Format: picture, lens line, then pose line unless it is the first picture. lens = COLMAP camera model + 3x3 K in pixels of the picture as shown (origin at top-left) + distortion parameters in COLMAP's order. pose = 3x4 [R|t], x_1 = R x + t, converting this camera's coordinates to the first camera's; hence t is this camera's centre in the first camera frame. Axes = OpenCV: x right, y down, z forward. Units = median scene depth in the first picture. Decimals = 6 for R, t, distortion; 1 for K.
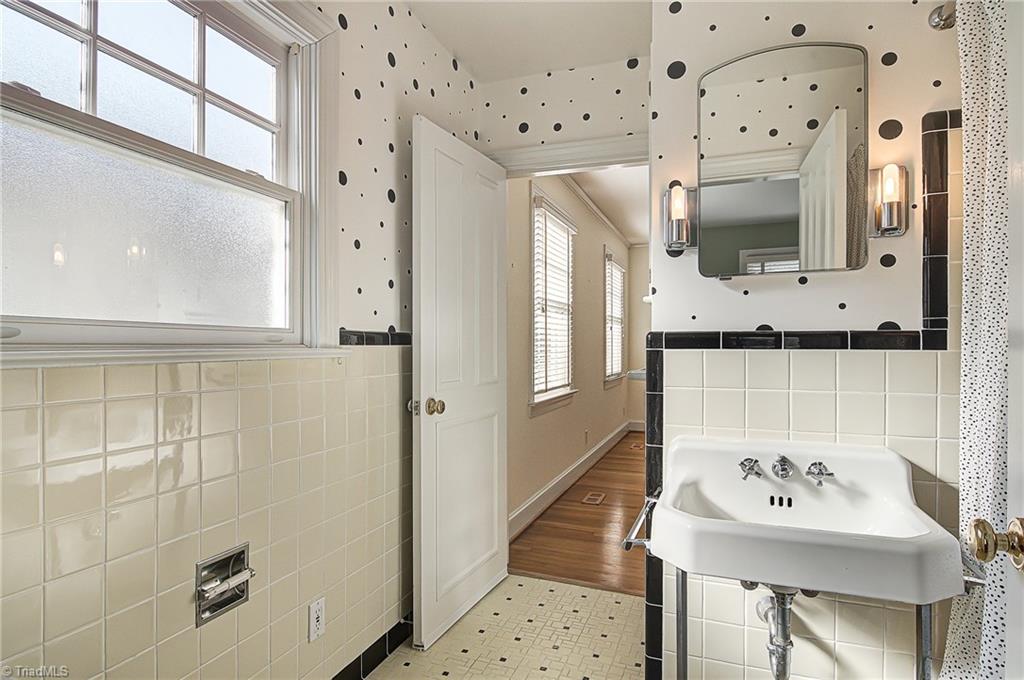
lens RADIAL K [[553.3, 0, 510.5], [0, 553.3, 340.6], [0, 0, 1]] dist [0.005506, -0.008298]
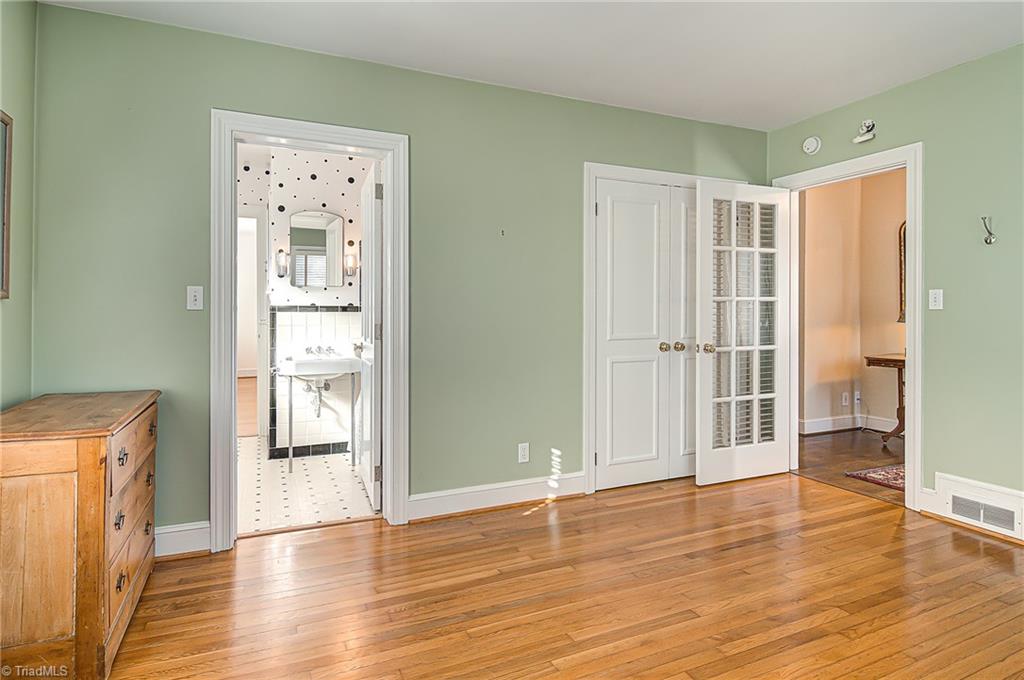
lens RADIAL K [[553.3, 0, 512.2], [0, 553.3, 310.8], [0, 0, 1]] dist [0.005506, -0.008298]
pose [[0.707234, -0.000536, 0.706979, -0.873852], [0.000483, 1.000000, 0.000275, 0.010025], [-0.706979, 0.000147, 0.707234, -1.831326]]
